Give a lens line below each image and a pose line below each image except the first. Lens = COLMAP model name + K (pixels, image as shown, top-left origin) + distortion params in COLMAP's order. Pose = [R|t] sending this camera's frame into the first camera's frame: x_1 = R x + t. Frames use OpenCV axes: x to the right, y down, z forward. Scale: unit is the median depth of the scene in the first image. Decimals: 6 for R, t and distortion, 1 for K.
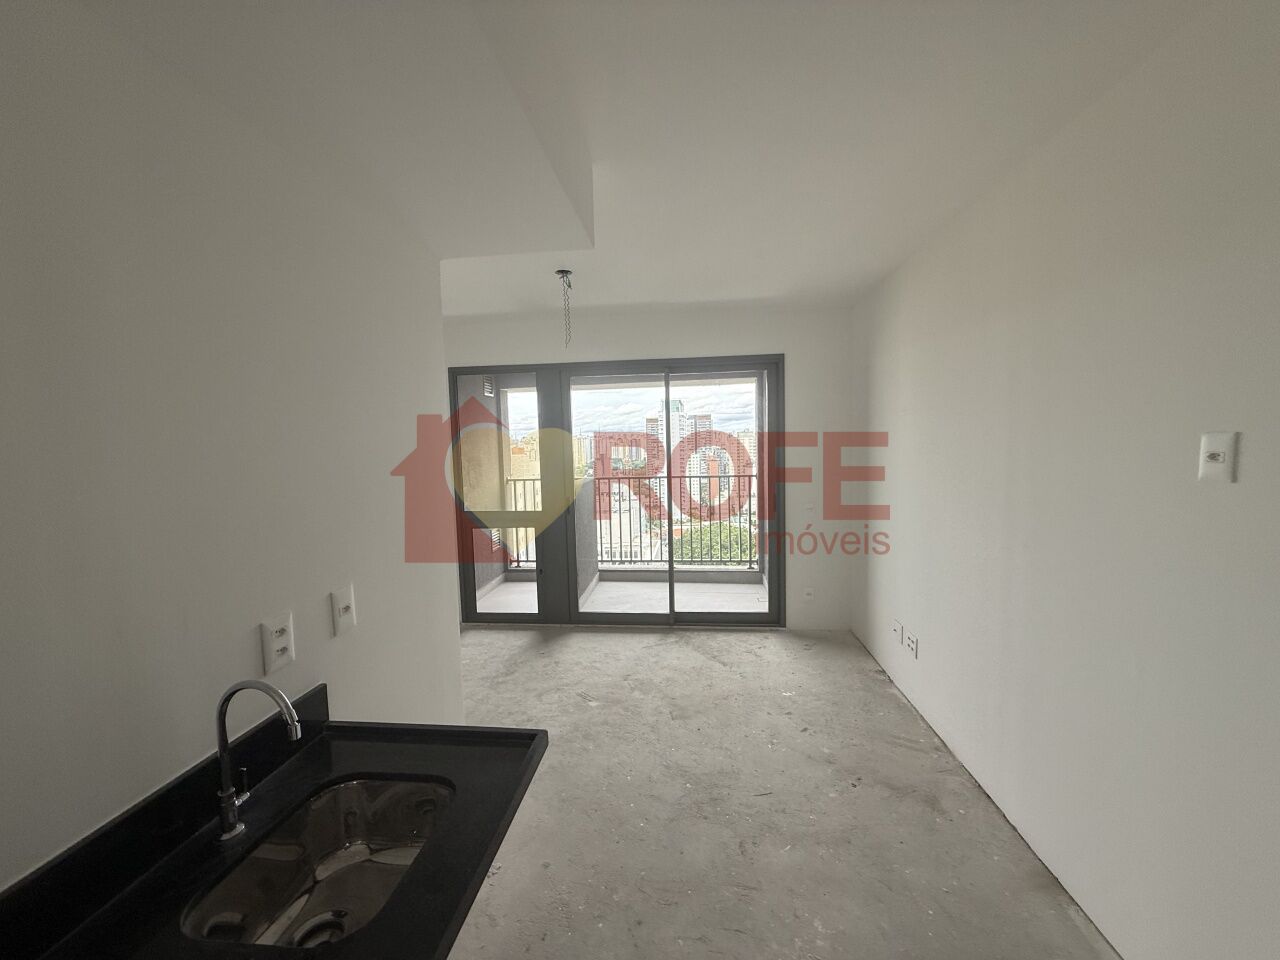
lens RADIAL K [[512.1, 0, 635.9], [0, 512.1, 480.9], [0, 0, 1]] dist [0.001972, 0.000632]
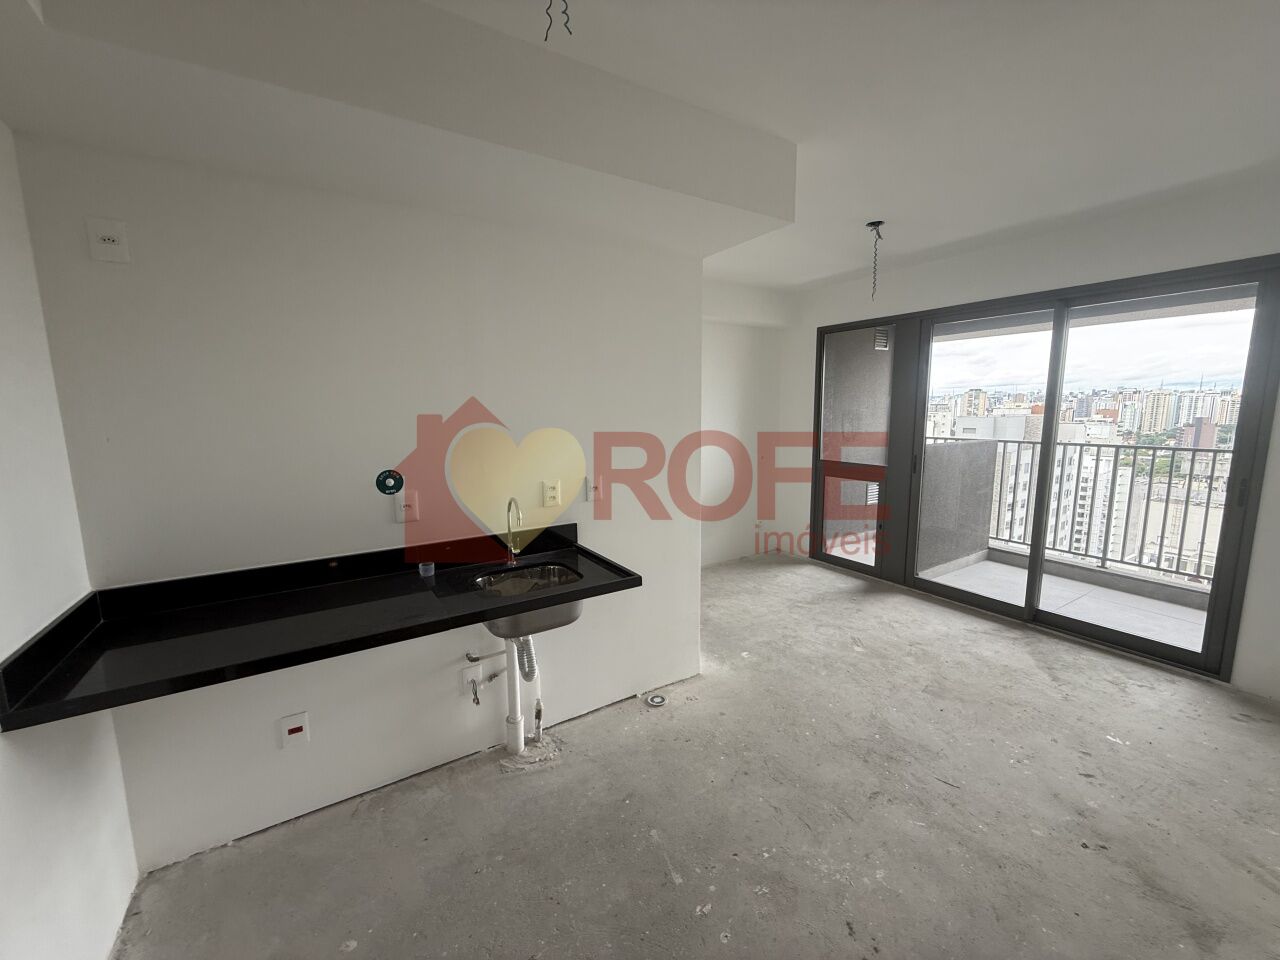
lens RADIAL K [[512.1, 0, 636.8], [0, 512.1, 478.9], [0, 0, 1]] dist [0.001972, 0.000632]
pose [[0.622693, 0.130675, -0.771478, 0.315880], [-0.066890, 0.991237, 0.113908, 0.002083], [0.779602, -0.019326, 0.625977, 0.000191]]
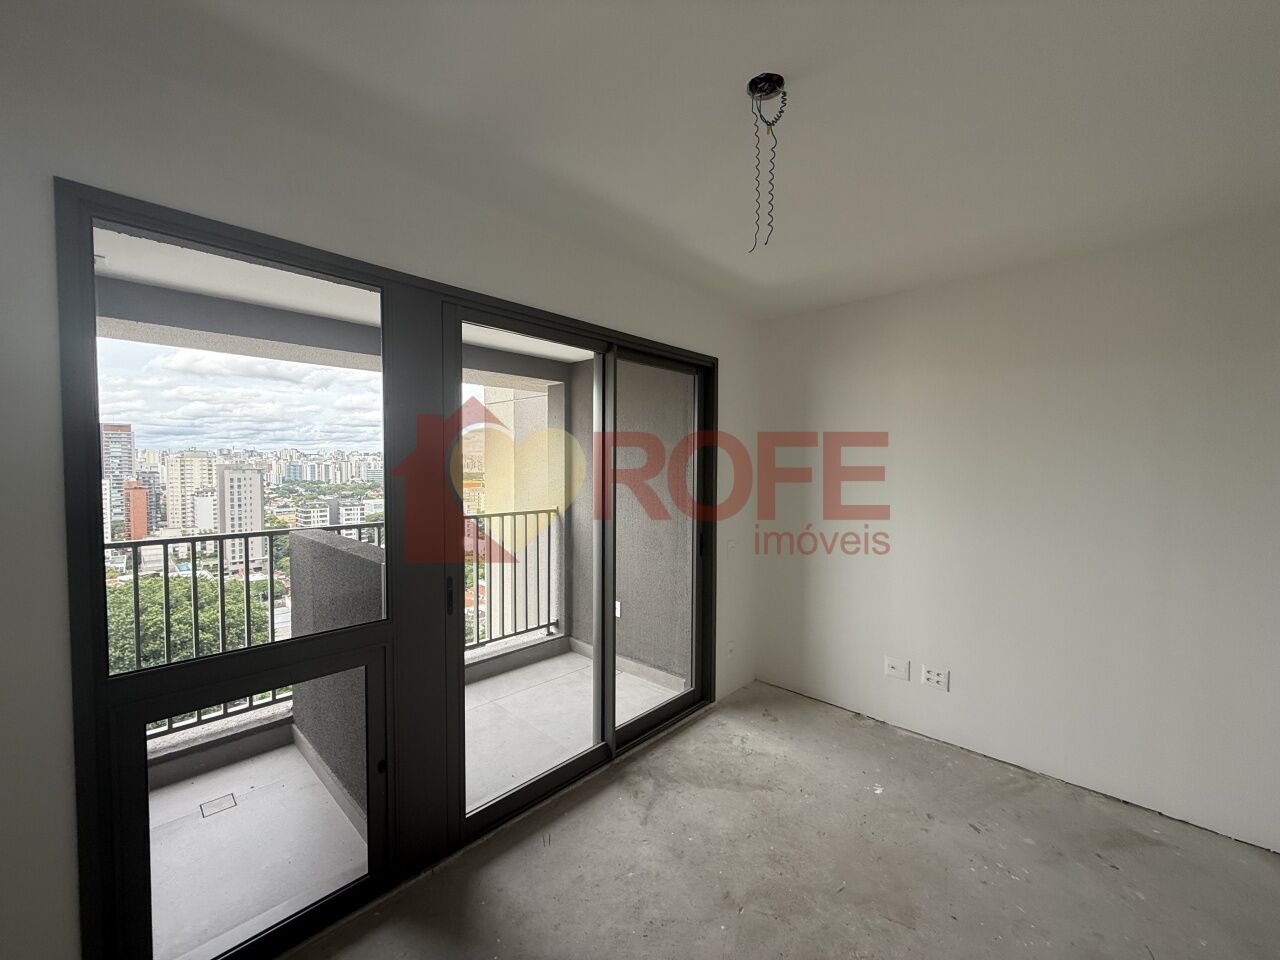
lens RADIAL K [[512.1, 0, 635.3], [0, 512.1, 482.0], [0, 0, 1]] dist [0.001972, 0.000632]
pose [[0.599132, -0.001871, 0.800648, -0.447049], [0.040476, 0.998789, -0.027955, -0.038264], [-0.799626, 0.049155, 0.598483, 0.652498]]
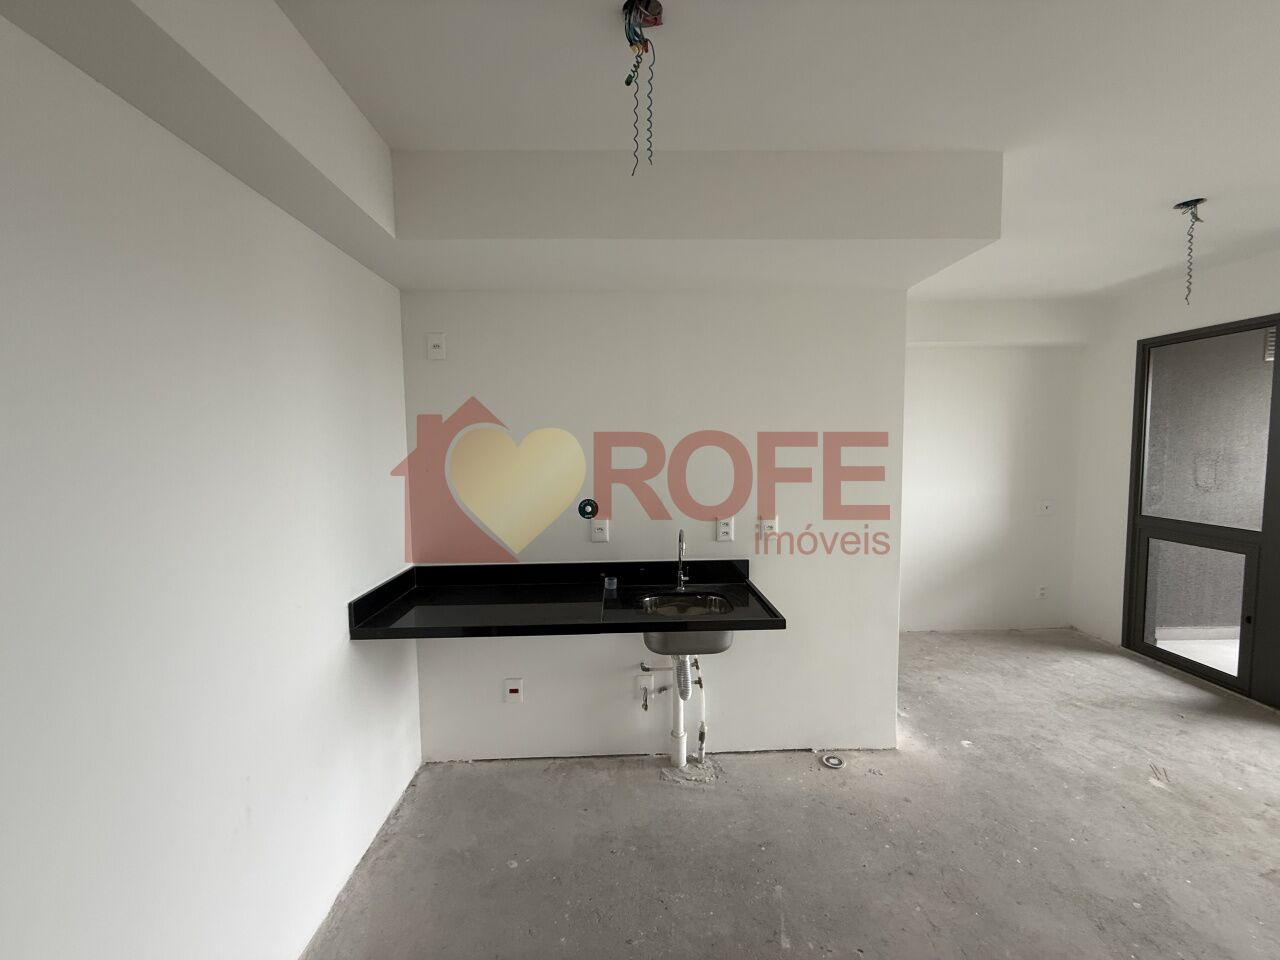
lens RADIAL K [[512.1, 0, 637.1], [0, 512.1, 478.3], [0, 0, 1]] dist [0.001972, 0.000632]
pose [[0.143198, 0.095597, -0.985066, 0.402731], [-0.067622, 0.993943, 0.086628, -0.017106], [0.987381, 0.054207, 0.148795, 0.090573]]
